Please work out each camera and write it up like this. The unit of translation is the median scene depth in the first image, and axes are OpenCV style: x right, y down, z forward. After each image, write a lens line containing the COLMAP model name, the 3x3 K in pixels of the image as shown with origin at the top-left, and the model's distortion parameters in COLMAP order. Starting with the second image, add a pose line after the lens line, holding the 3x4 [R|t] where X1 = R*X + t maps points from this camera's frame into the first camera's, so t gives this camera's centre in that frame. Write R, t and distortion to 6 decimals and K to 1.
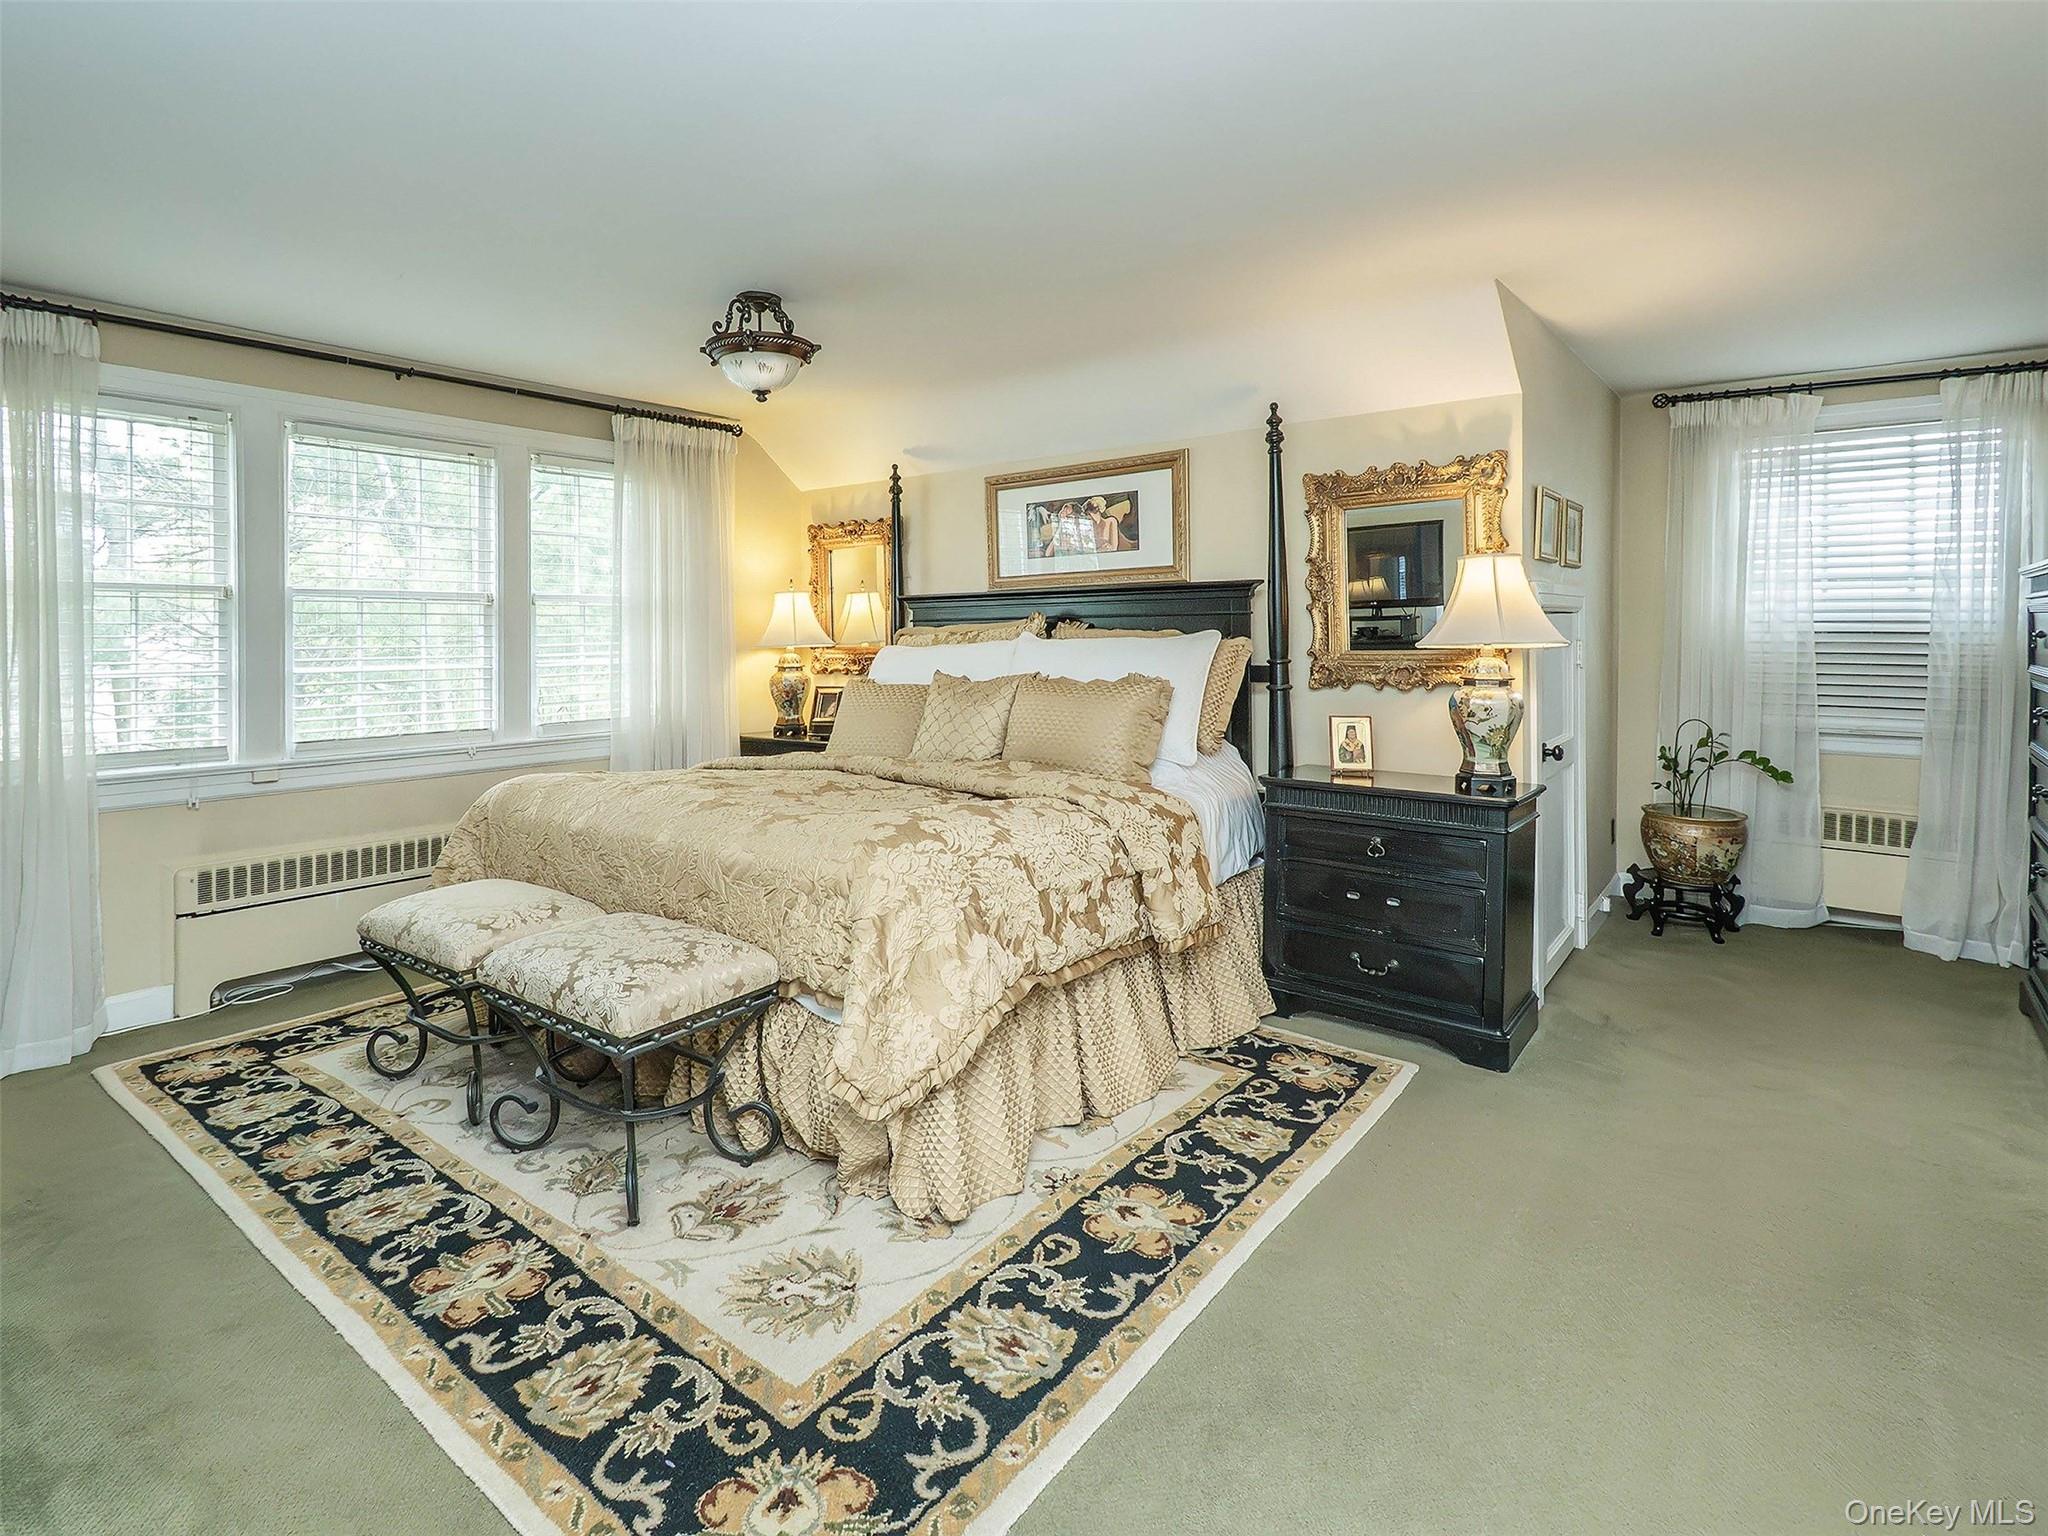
lens RADIAL K [[1013.4, 0, 939.8], [0, 1013.4, 754.6], [0, 0, 1]] dist [0.008519, 0.000387]
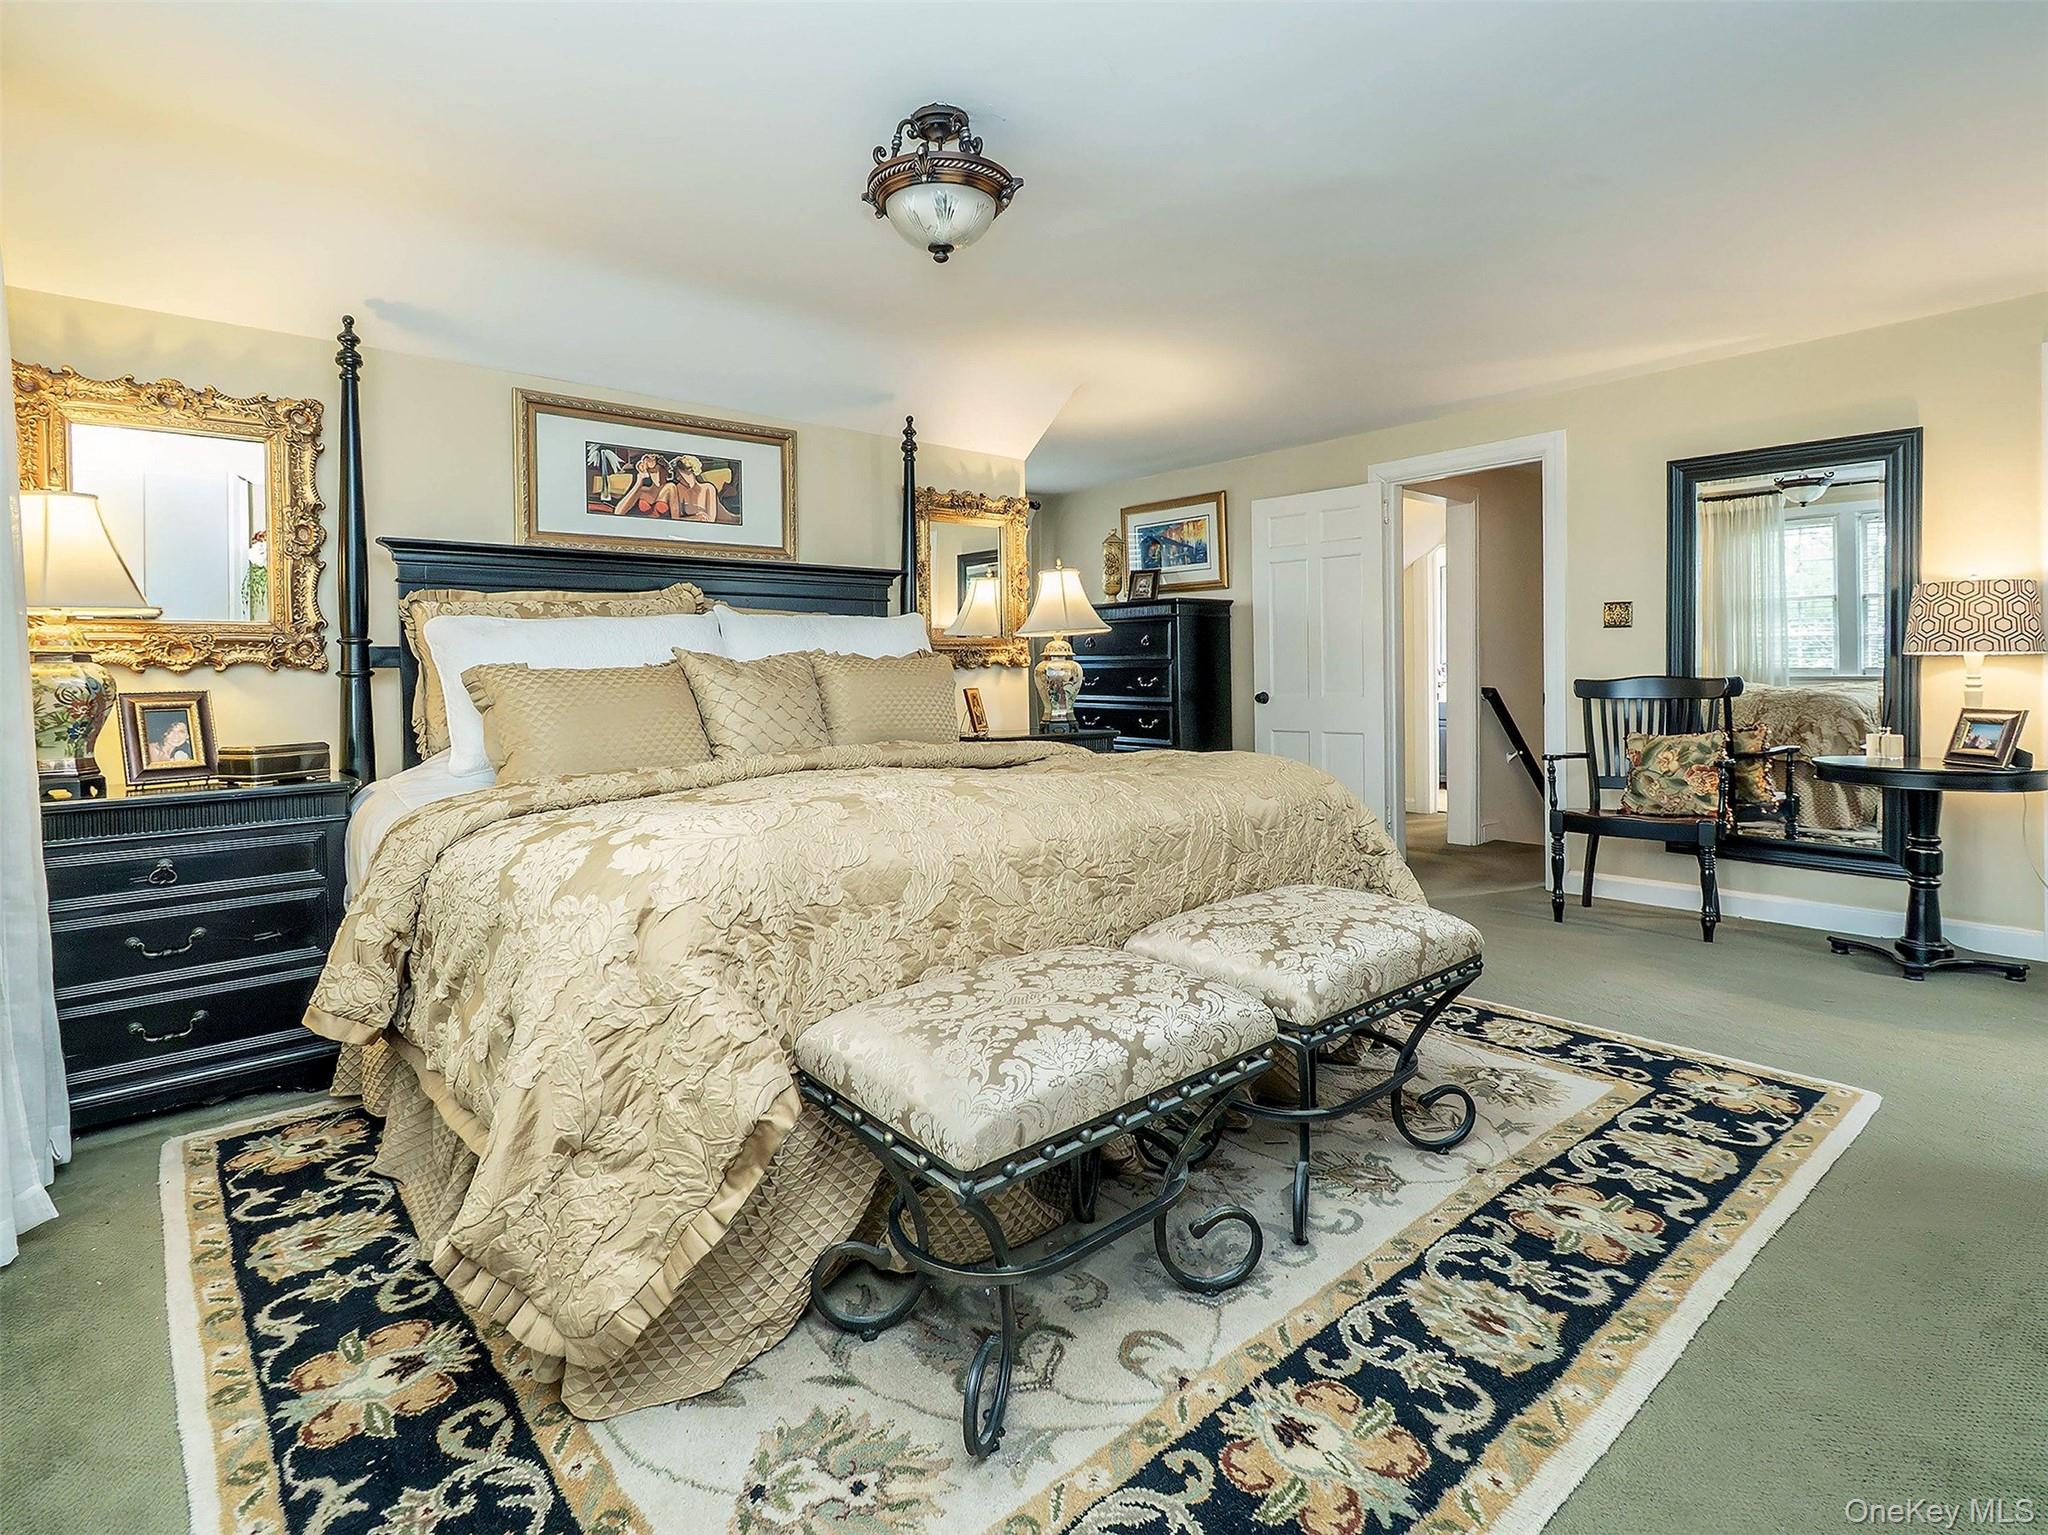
lens RADIAL K [[997.3, 0, 1024.0], [0, 997.3, 767.5], [0, 0, 1]] dist [0.007966, 0.000165]
pose [[0.181993, -0.084444, 0.979667, -1.218584], [0.125553, 0.990146, 0.062023, -0.015391], [-0.975251, 0.111713, 0.190802, 1.106048]]
